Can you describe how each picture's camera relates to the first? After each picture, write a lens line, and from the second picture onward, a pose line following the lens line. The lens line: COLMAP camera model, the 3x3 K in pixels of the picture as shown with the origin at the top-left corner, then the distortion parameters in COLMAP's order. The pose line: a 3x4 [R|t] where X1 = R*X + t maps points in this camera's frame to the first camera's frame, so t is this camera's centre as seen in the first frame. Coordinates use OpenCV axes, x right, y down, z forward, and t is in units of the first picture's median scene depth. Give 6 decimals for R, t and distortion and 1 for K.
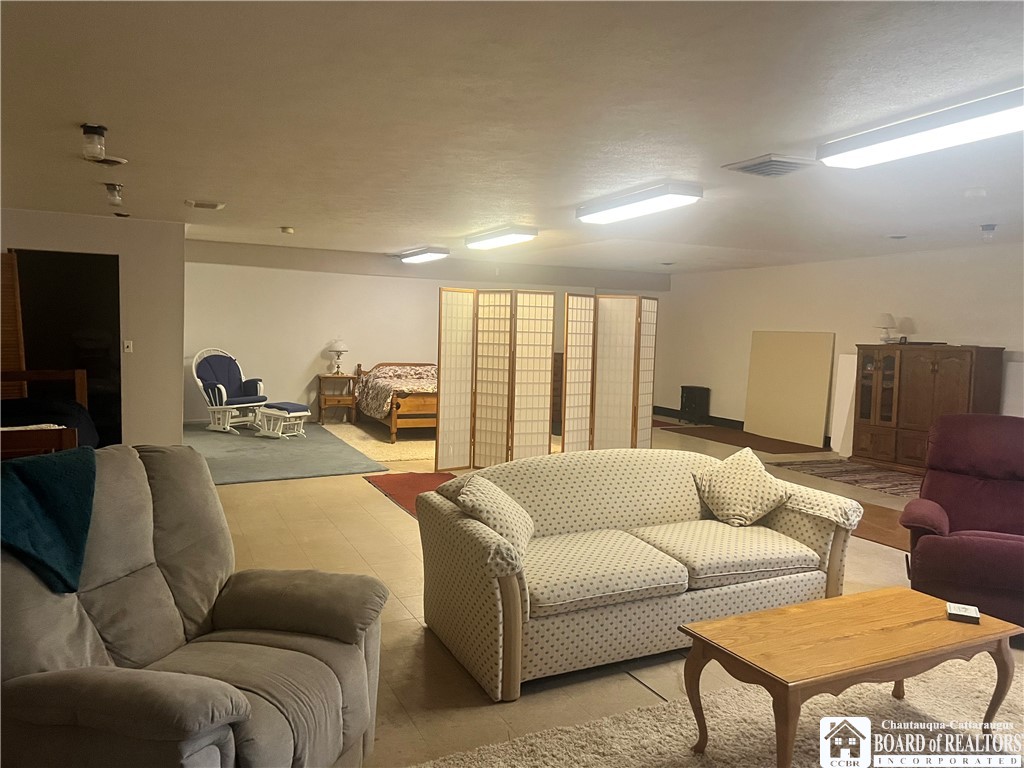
lens RADIAL K [[763.2, 0, 506.9], [0, 763.2, 379.8], [0, 0, 1]] dist [0.027731, -0.034831]
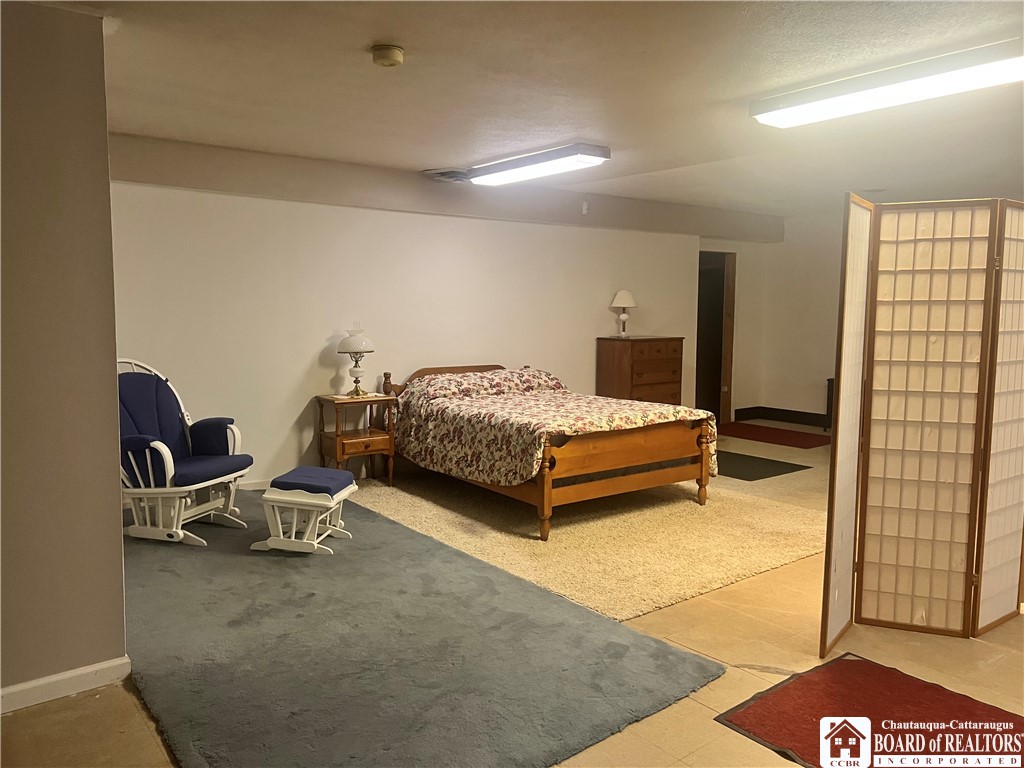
lens RADIAL K [[763.2, 0, 519.7], [0, 763.2, 387.2], [0, 0, 1]] dist [0.027731, -0.034831]
pose [[0.973634, -0.047576, 0.223101, -0.246070], [0.039215, 0.998358, 0.041762, -0.032641], [-0.224721, -0.031912, 0.973900, 0.477882]]
